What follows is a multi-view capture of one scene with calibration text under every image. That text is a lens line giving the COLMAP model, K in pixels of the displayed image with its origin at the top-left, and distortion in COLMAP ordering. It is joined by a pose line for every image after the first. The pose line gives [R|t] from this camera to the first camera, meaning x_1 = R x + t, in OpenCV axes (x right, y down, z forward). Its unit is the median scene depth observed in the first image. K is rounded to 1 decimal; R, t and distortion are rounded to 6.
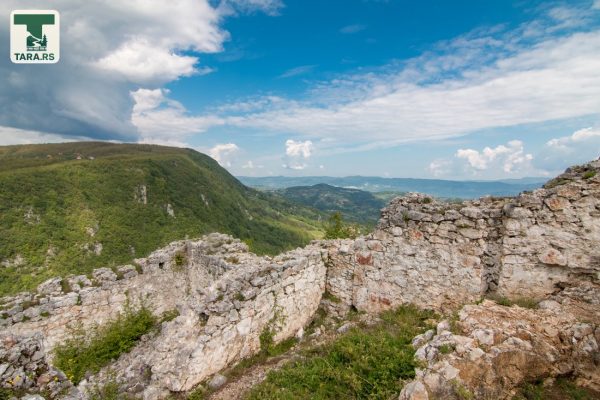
lens RADIAL K [[301.2, 0, 300.0], [0, 301.2, 200.0], [0, 0, 1]] dist [-0.001888, -0.000105]
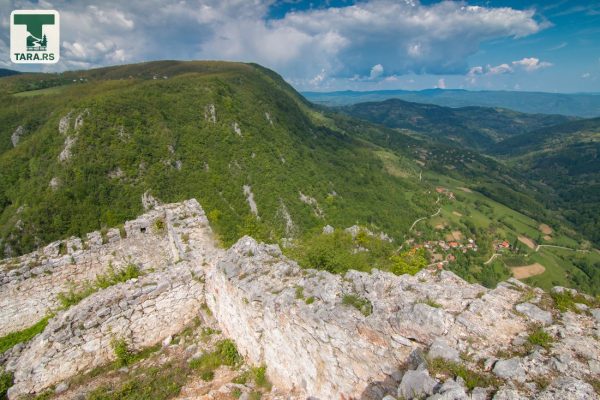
lens RADIAL K [[305.2, 0, 294.1], [0, 305.2, 198.5], [0, 0, 1]] dist [-0.012458, -0.001954]
pose [[0.974281, 0.051264, -0.219427, 0.466944], [0.006376, 0.967116, 0.254256, -0.255275], [0.225245, -0.249116, 0.941916, 0.092703]]
